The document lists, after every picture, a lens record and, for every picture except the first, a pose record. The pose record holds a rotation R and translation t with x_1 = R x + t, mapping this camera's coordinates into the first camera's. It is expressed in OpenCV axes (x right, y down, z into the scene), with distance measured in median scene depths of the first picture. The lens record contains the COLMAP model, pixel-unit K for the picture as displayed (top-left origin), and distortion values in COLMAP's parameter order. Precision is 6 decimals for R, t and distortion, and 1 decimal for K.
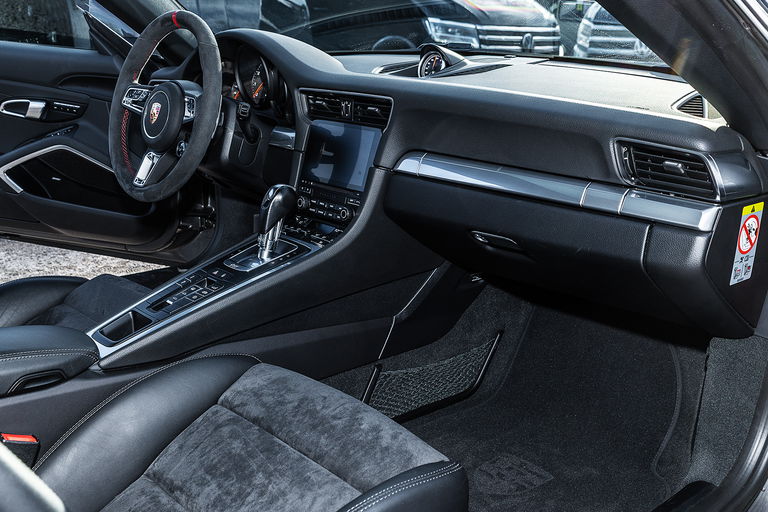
lens RADIAL K [[834.6, 0, 384.0], [0, 834.6, 256.0], [0, 0, 1]] dist [-0.013430, 0.012349]
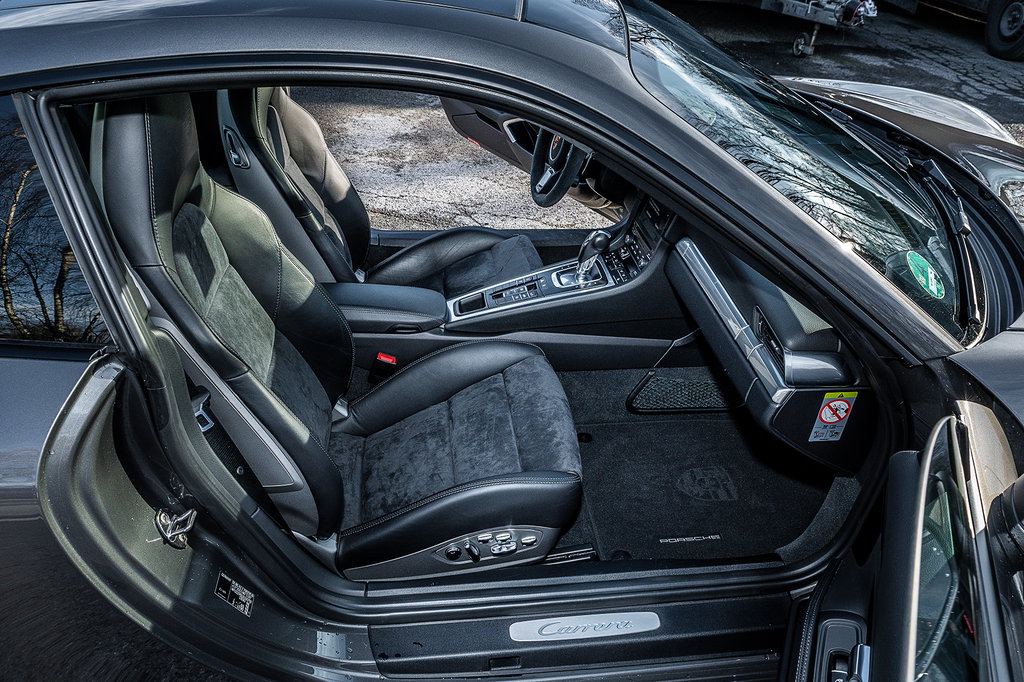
lens RADIAL K [[767.1, 0, 512.0], [0, 767.1, 341.0], [0, 0, 1]] dist [-0.023747, 0.010833]
pose [[0.822864, 0.329244, -0.463133, 0.380309], [-0.184465, 0.925669, 0.330318, -0.294022], [0.537463, -0.186375, 0.822434, -0.132455]]
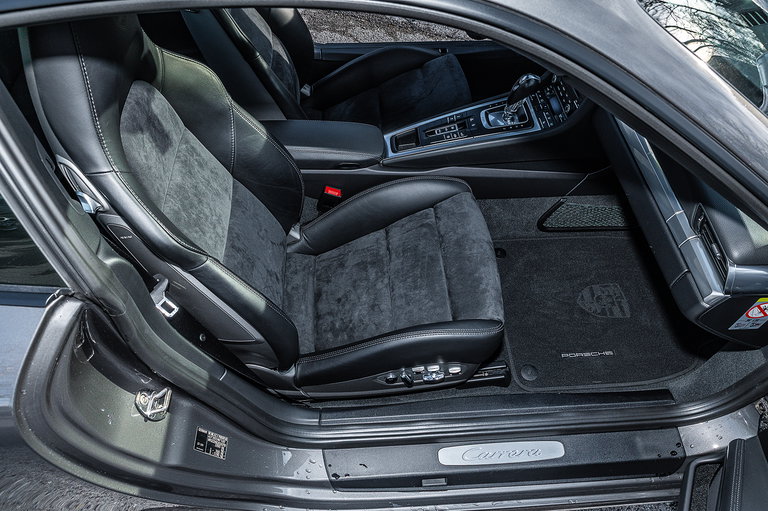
lens RADIAL K [[562.1, 0, 384.0], [0, 562.1, 255.5], [0, 0, 1]] dist [-0.006133, -0.002098]
pose [[0.787381, 0.476144, -0.391557, 0.194159], [-0.169370, 0.777808, 0.605251, -0.370997], [0.592743, -0.410245, 0.693076, 0.054657]]
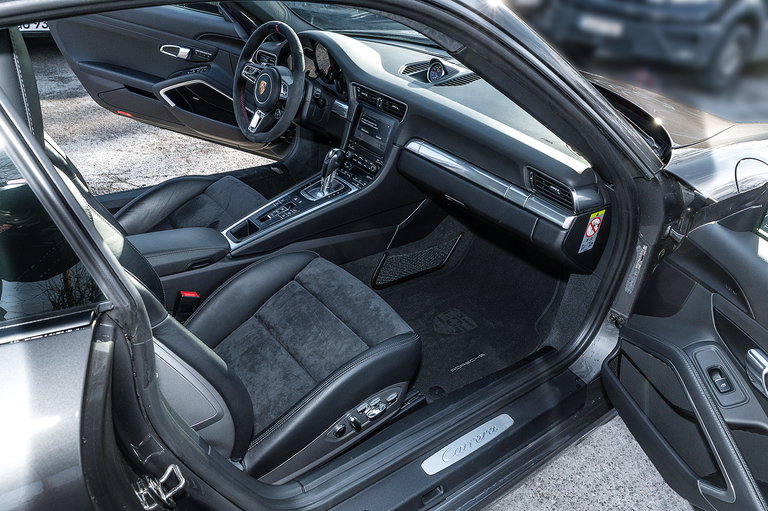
lens RADIAL K [[575.3, 0, 384.0], [0, 575.3, 255.5], [0, 0, 1]] dist [-0.023747, 0.010833]
pose [[0.995505, 0.092159, -0.021836, 0.015775], [-0.083907, 0.965124, 0.247981, -0.166911], [0.043928, -0.245034, 0.968519, -0.162922]]
